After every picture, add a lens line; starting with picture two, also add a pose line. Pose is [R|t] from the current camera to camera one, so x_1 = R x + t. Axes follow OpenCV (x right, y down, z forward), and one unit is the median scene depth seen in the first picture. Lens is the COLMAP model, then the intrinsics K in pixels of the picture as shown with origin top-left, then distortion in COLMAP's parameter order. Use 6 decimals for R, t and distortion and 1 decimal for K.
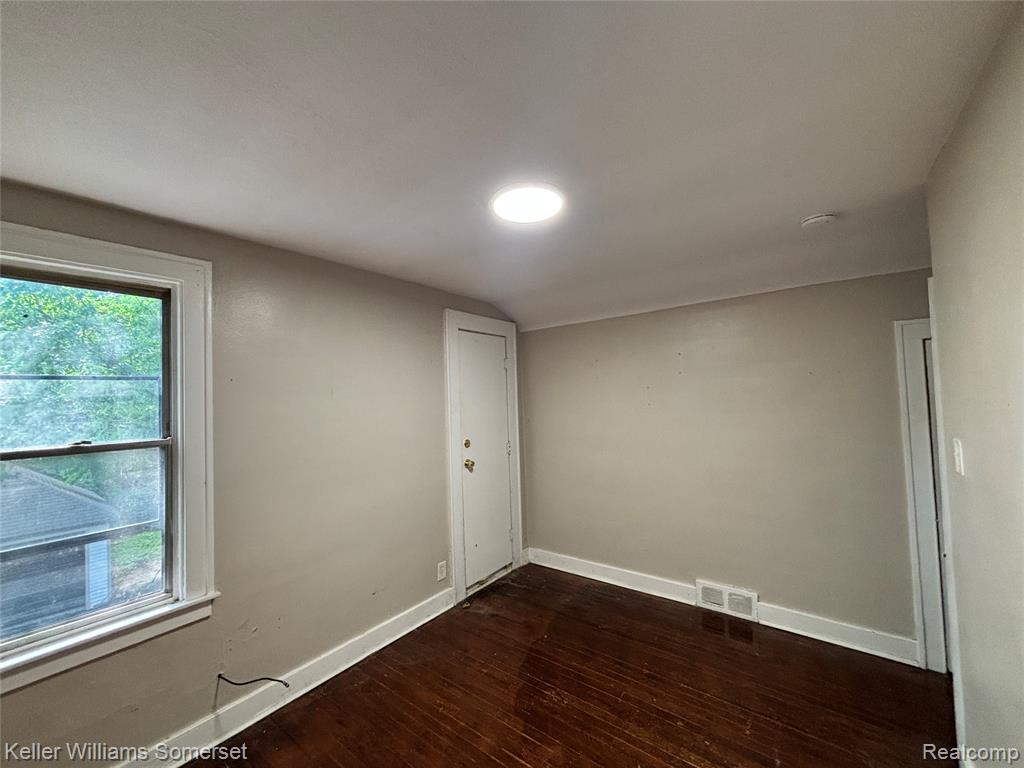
lens RADIAL K [[415.7, 0, 512.0], [0, 415.7, 384.0], [0, 0, 1]] dist [0.009552, -0.003783]
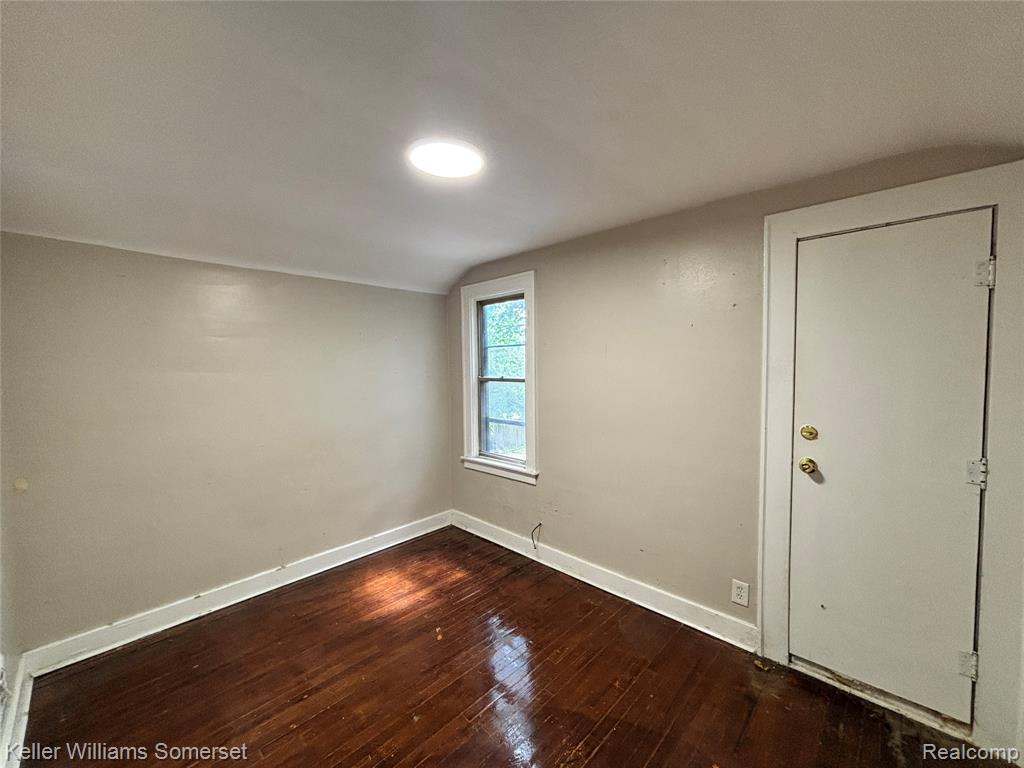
lens RADIAL K [[415.7, 0, 512.0], [0, 415.7, 384.0], [0, 0, 1]] dist [0.009552, -0.003783]
pose [[-0.115490, 0.085056, -0.989660, 0.558444], [0.048238, 0.995632, 0.079940, 0.006128], [0.992137, -0.038507, -0.119089, 0.690702]]
